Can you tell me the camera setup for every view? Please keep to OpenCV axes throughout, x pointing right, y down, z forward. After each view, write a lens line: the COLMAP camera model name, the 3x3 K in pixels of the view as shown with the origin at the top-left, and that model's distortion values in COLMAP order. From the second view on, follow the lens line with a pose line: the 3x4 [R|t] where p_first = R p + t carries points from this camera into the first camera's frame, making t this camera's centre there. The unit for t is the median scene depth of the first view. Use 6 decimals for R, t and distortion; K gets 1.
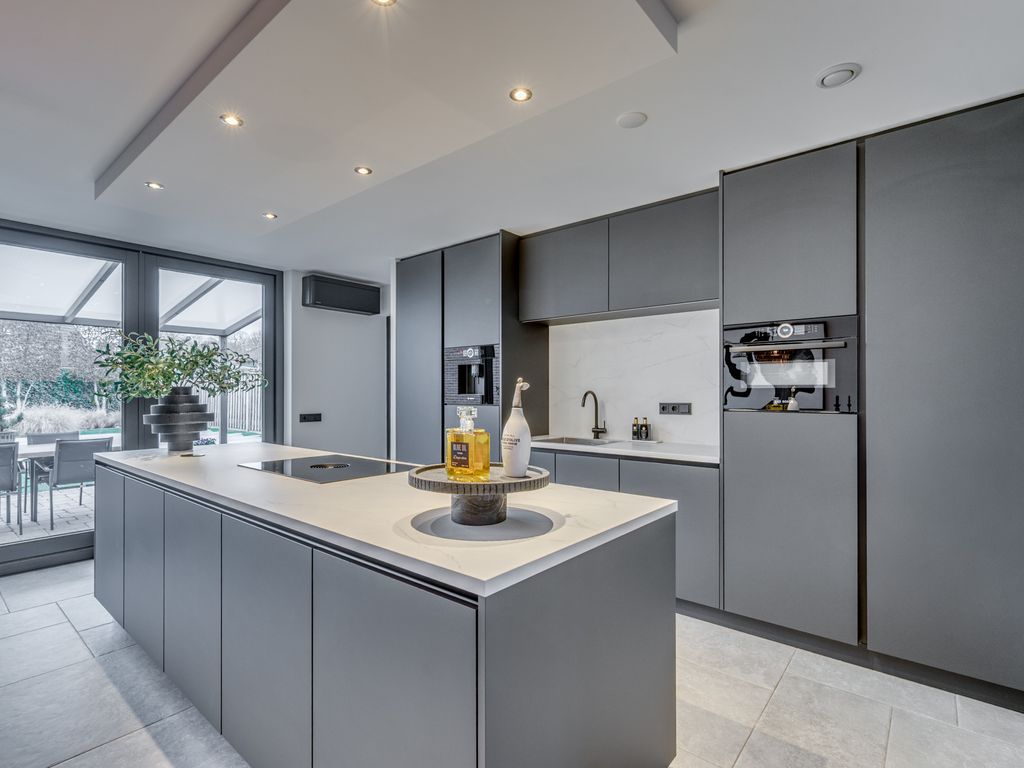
lens RADIAL K [[499.7, 0, 511.8], [0, 499.7, 388.6], [0, 0, 1]] dist [0.000323, -0.000271]
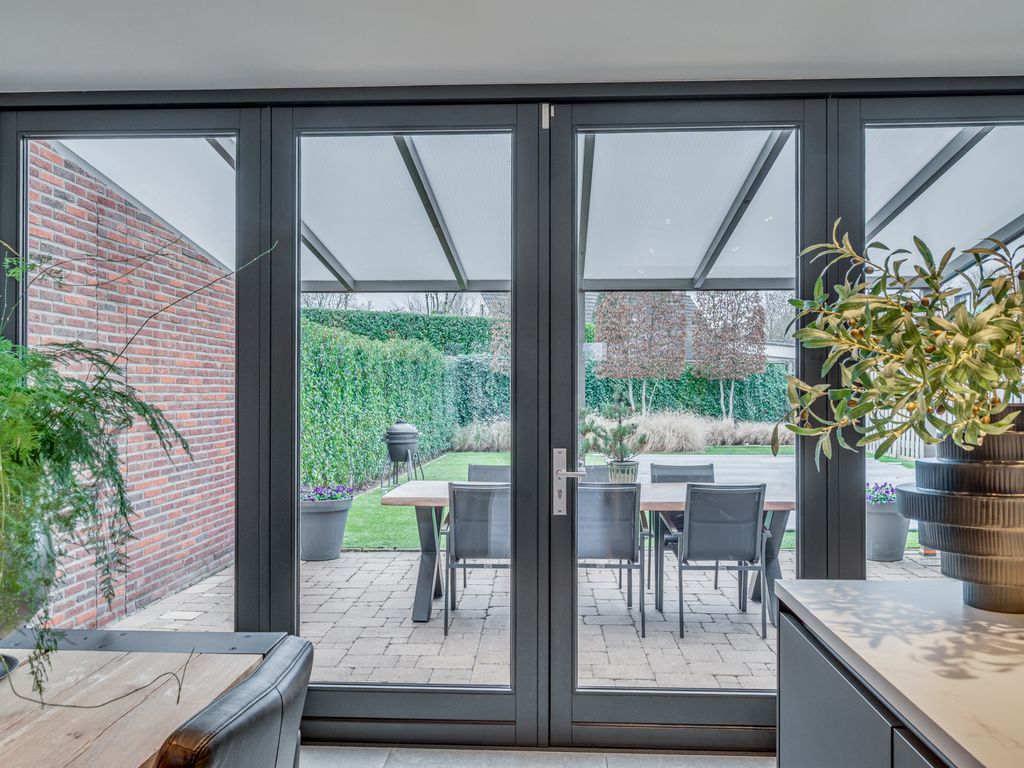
lens RADIAL K [[872.4, 0, 512.0], [0, 872.4, 384.0], [0, 0, 1]] dist [-0.008950, -0.003598]
pose [[0.598344, -0.005512, -0.801220, -0.202222], [0.001881, 0.999983, -0.005475, -0.007459], [0.801237, 0.001768, 0.598345, 0.211157]]
